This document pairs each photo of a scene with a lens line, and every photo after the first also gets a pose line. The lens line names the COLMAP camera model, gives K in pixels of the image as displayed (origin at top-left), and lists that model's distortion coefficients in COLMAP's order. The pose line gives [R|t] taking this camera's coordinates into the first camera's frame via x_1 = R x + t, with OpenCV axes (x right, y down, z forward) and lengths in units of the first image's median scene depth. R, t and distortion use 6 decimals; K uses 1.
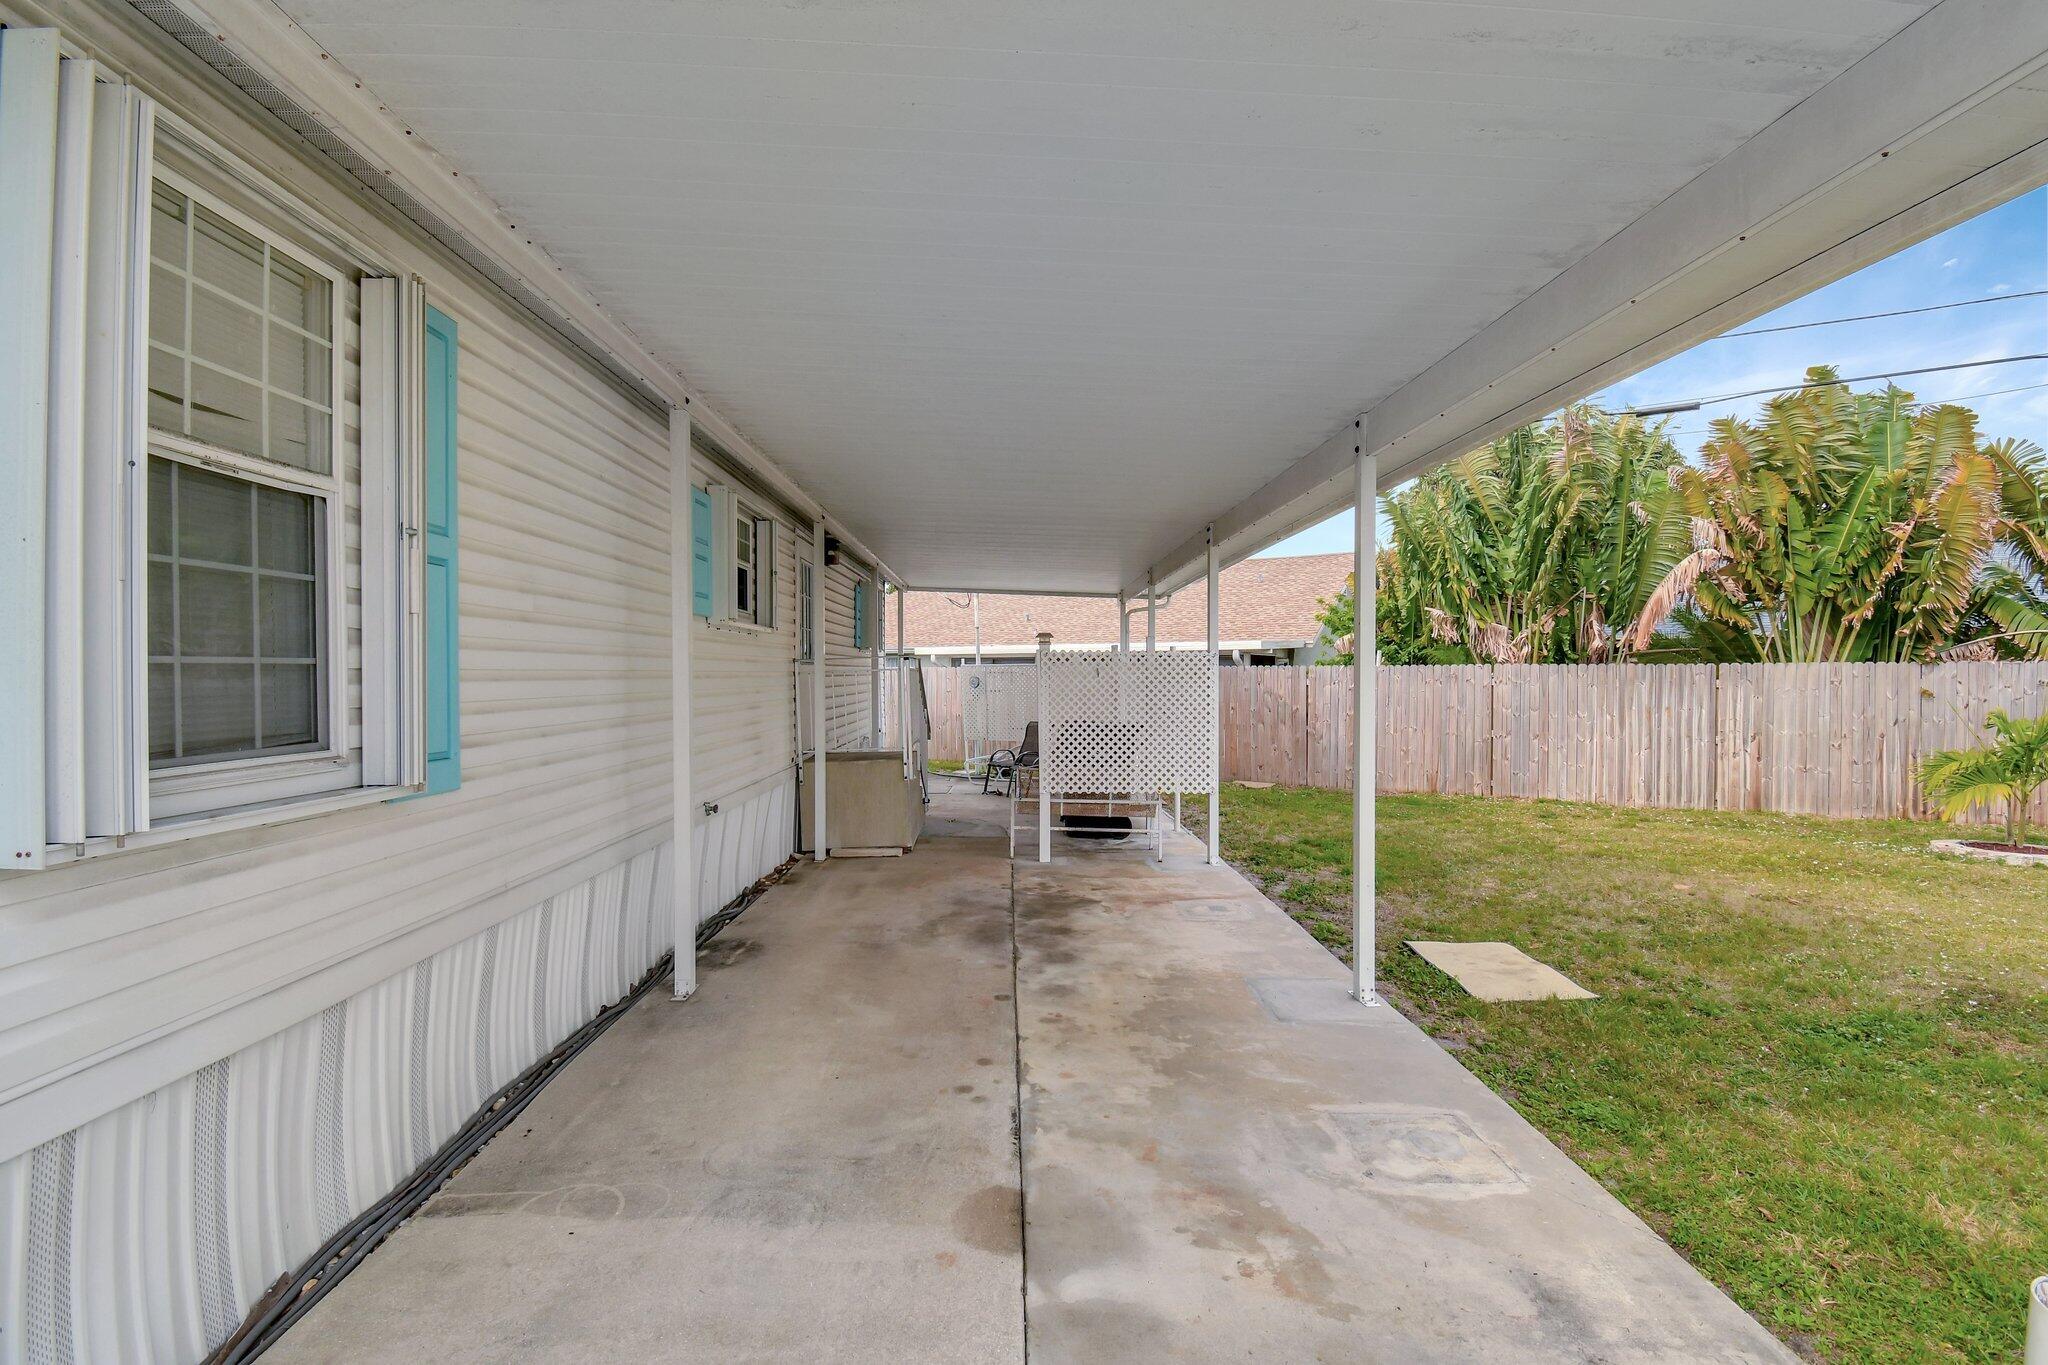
lens RADIAL K [[1039.3, 0, 1018.4], [0, 1039.3, 689.0], [0, 0, 1]] dist [0.022620, -0.026813]
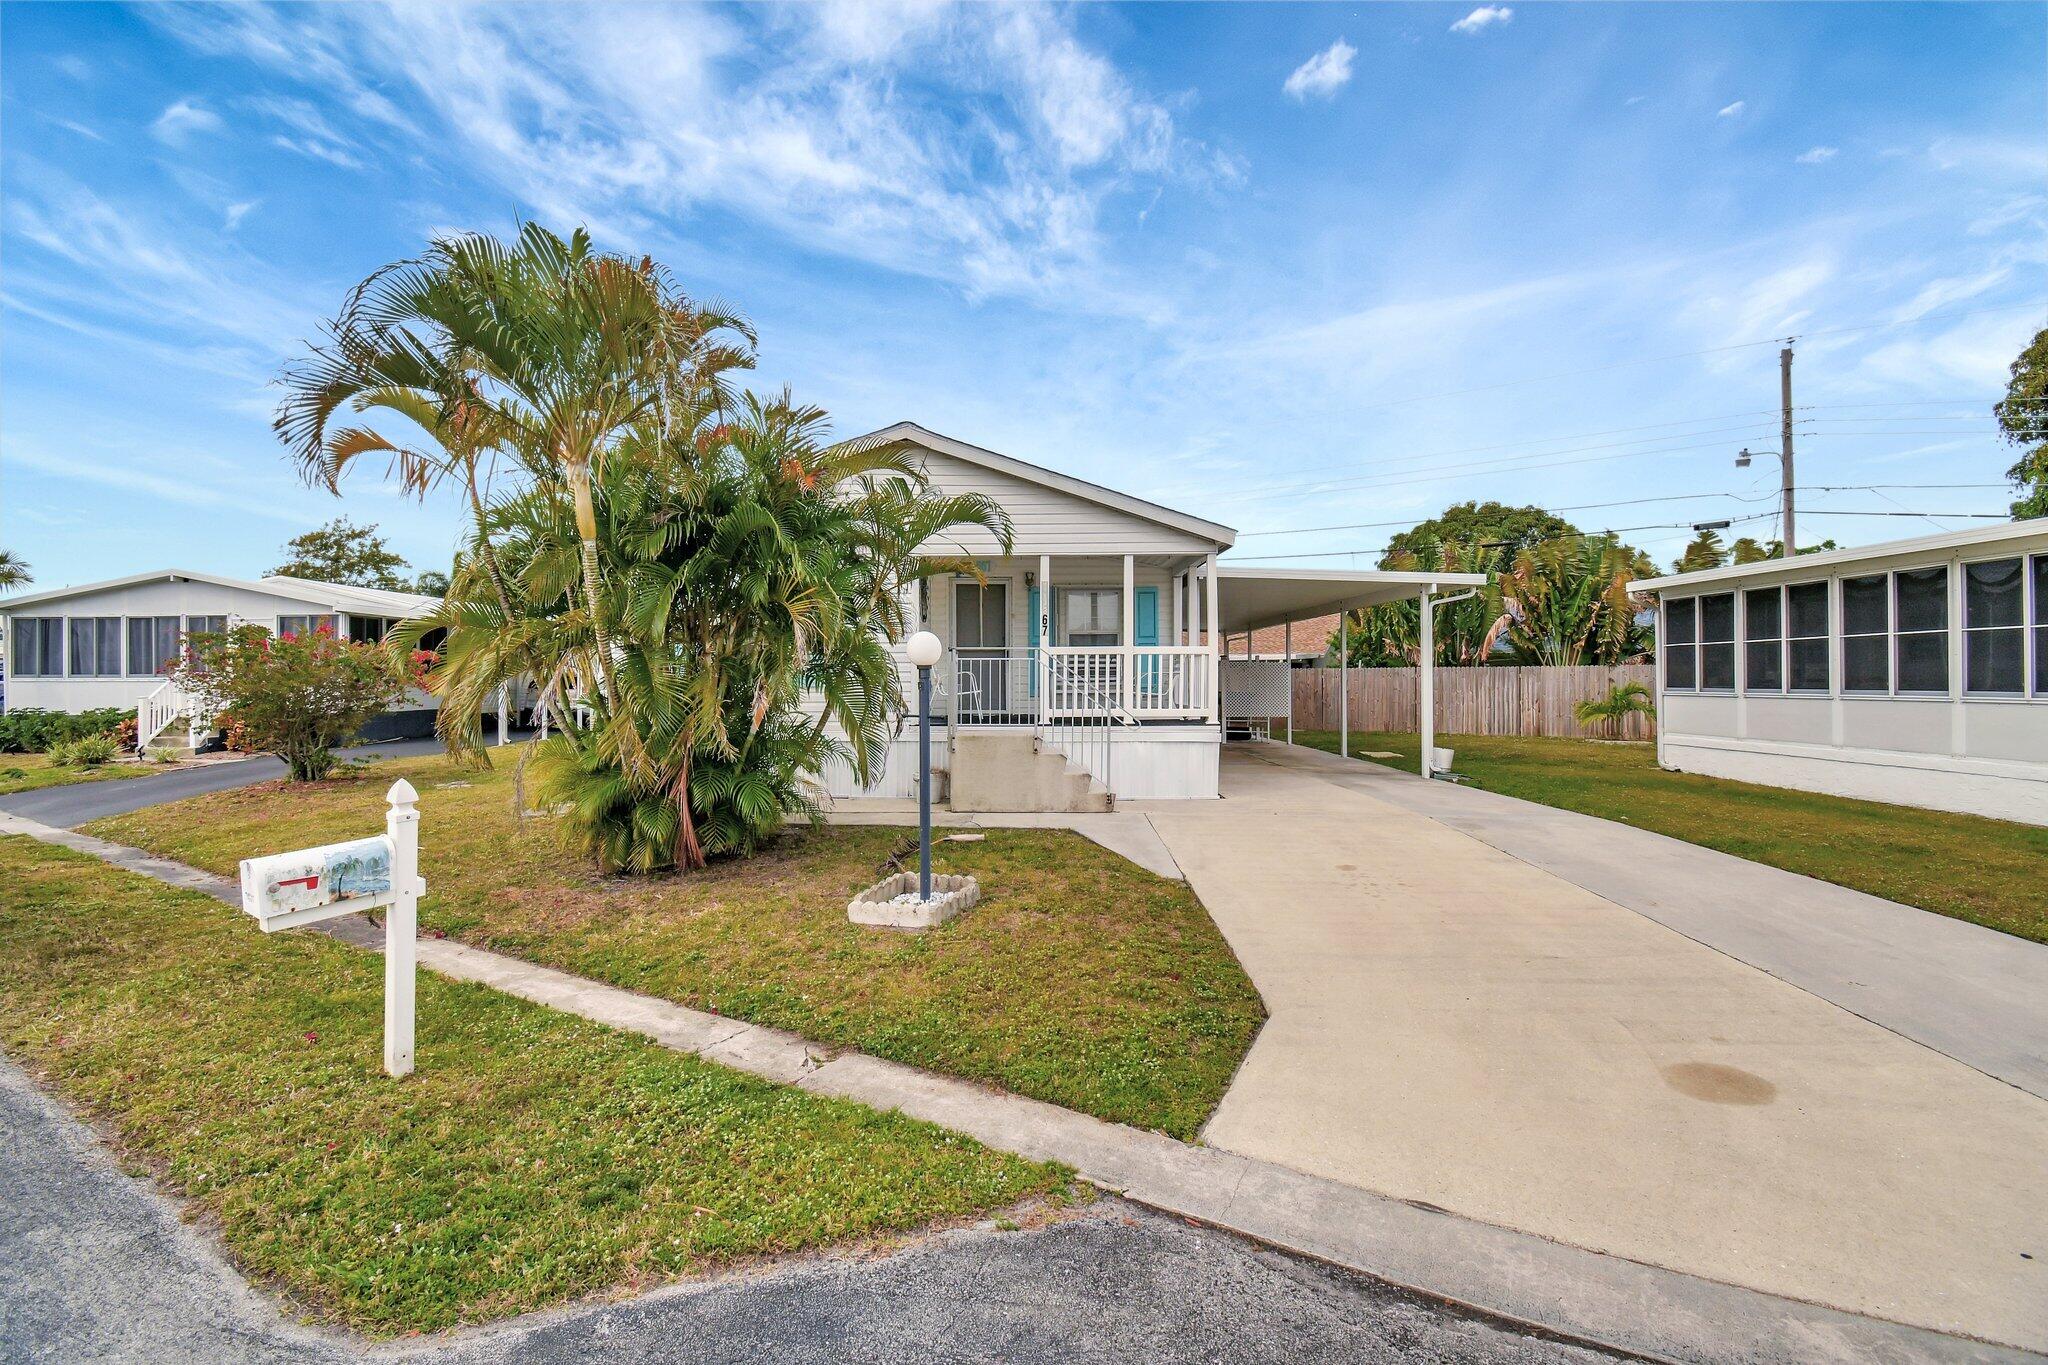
lens RADIAL K [[905.9, 0, 1018.1], [0, 905.9, 671.2], [0, 0, 1]] dist [0.020285, -0.020914]
pose [[0.998156, 0.003939, -0.060574, -0.231383], [-0.005521, 0.999647, -0.025975, 0.039275], [0.060450, 0.026261, 0.997826, -0.902096]]
